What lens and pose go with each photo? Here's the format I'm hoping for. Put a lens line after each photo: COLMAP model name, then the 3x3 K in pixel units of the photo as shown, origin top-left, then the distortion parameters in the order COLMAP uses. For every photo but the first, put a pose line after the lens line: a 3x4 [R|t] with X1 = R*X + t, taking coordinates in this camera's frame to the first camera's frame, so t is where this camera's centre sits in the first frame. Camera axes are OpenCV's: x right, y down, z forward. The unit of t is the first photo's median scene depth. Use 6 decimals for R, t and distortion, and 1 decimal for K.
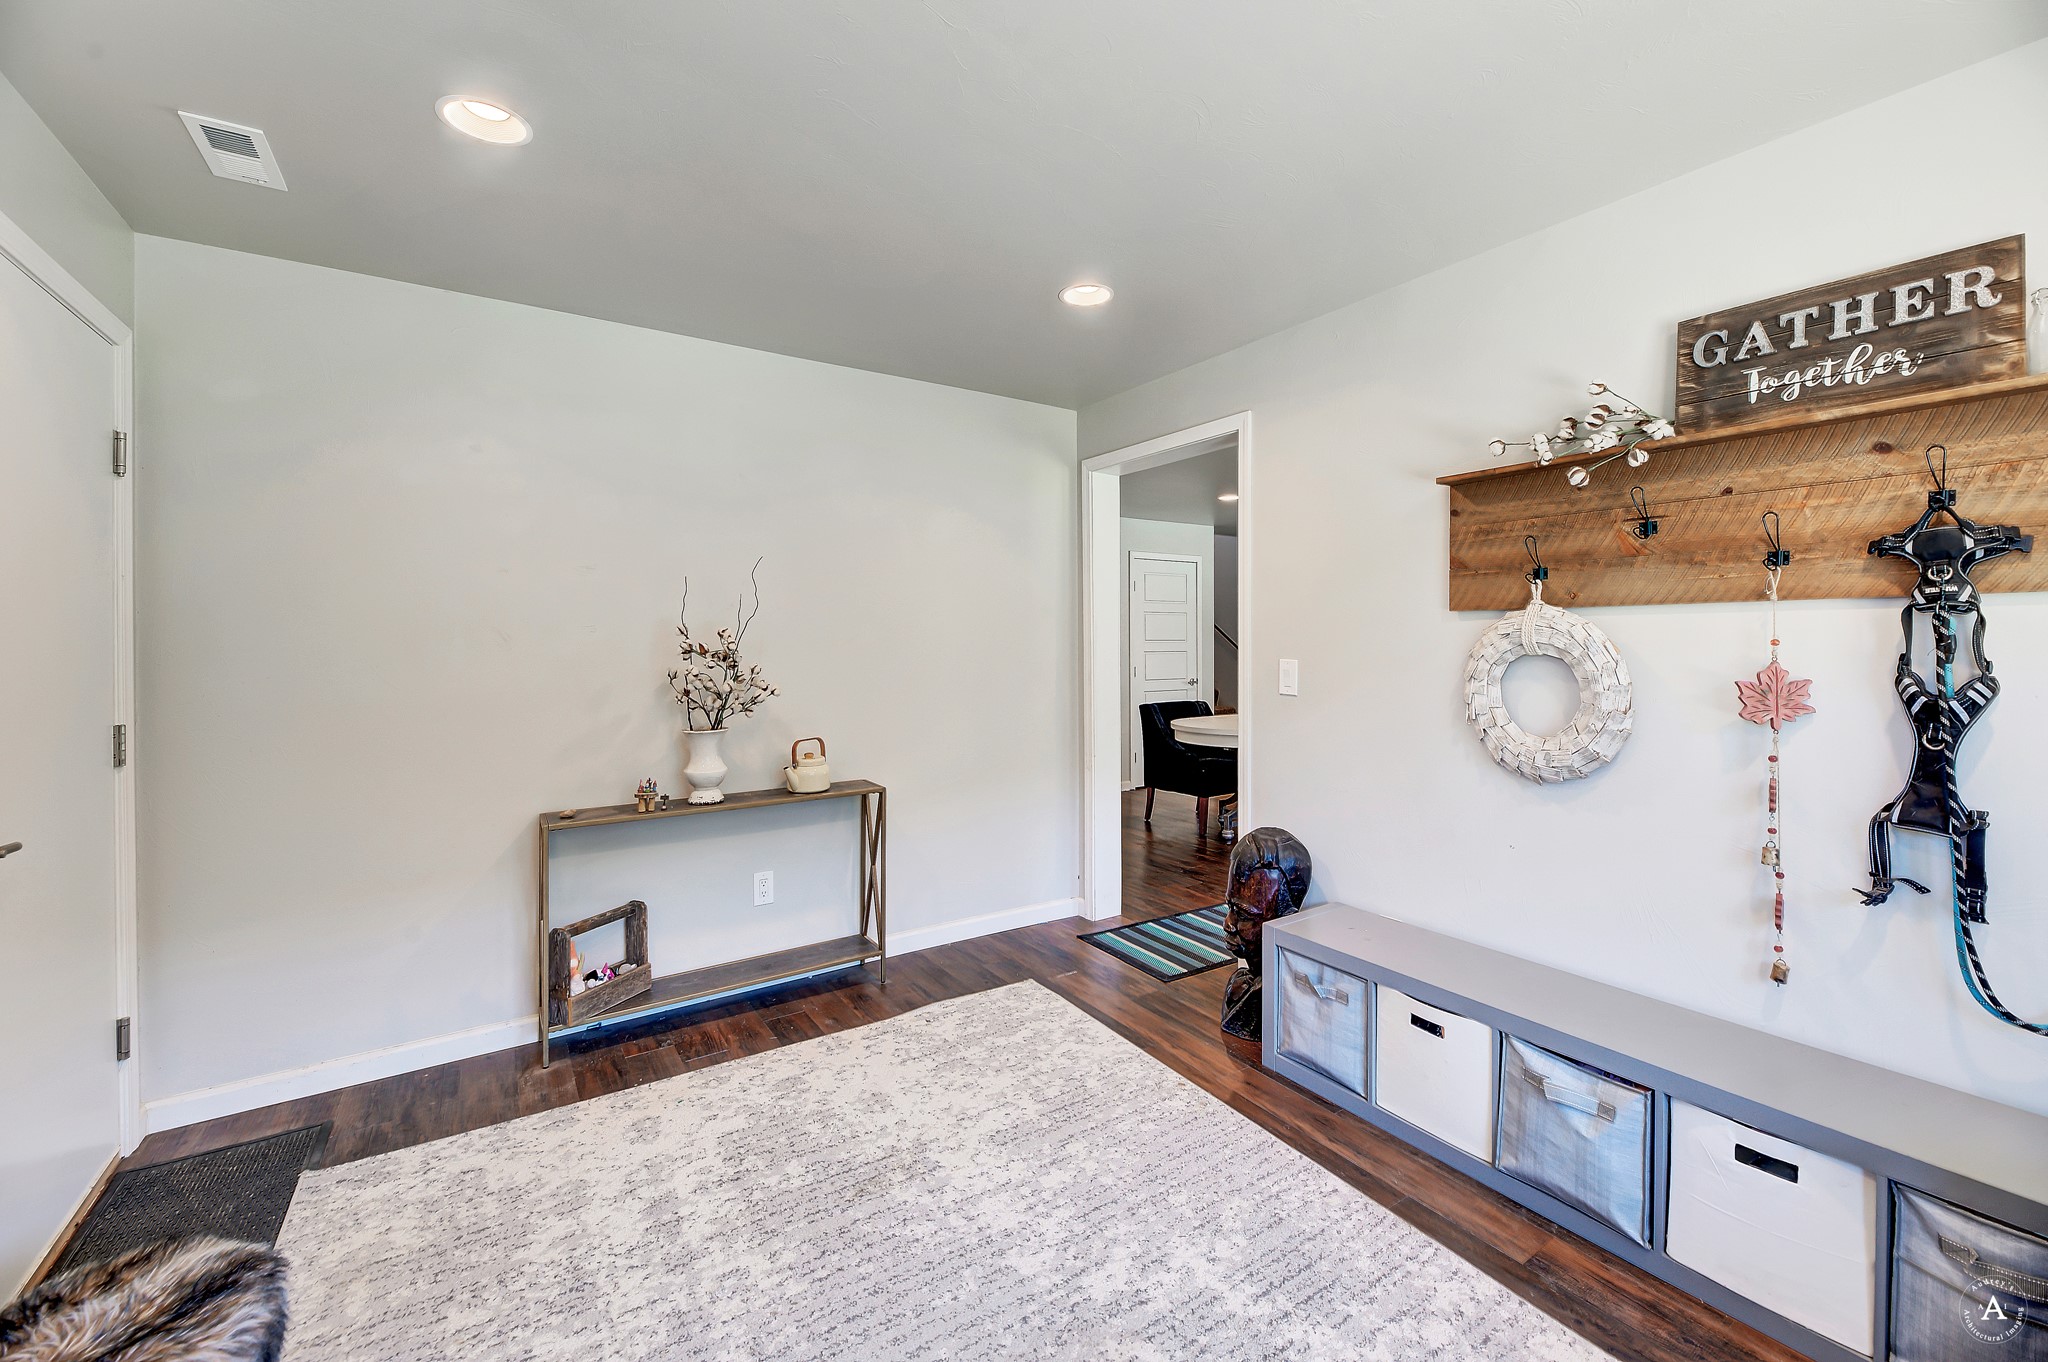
lens RADIAL K [[822.1, 0, 1038.0], [0, 822.1, 643.2], [0, 0, 1]] dist [0.000485, -0.000079]
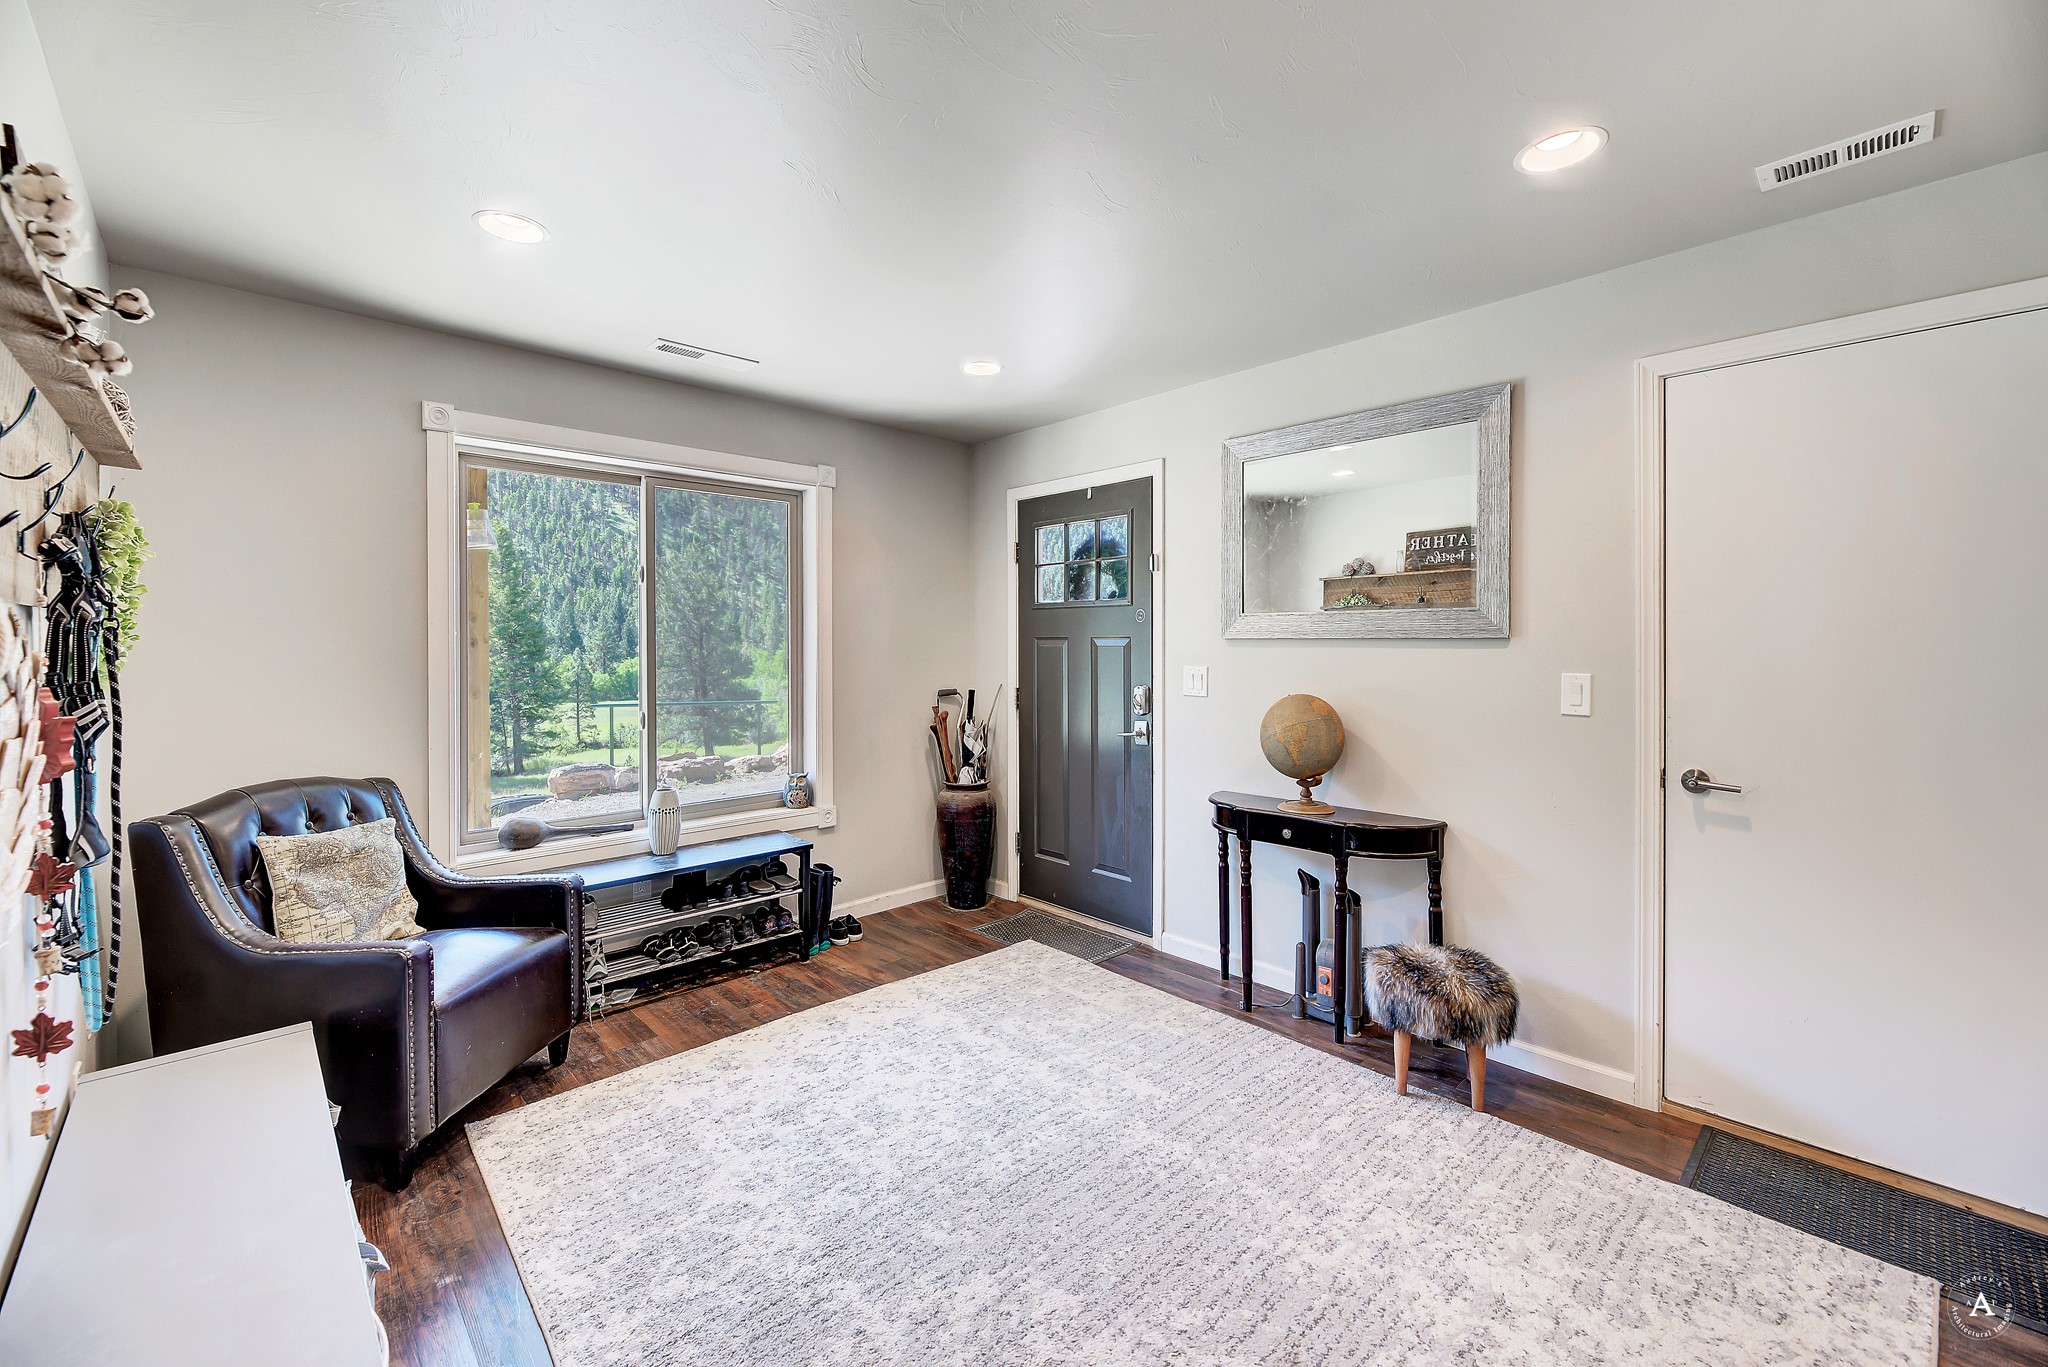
lens RADIAL K [[826.3, 0, 1015.1], [0, 826.3, 649.6], [0, 0, 1]] dist [0.000270, -0.000024]
pose [[-0.988395, 0.007778, -0.151705, 0.176619], [0.006131, 0.999917, 0.011321, -0.014906], [0.151781, 0.010260, -0.988361, 1.937393]]
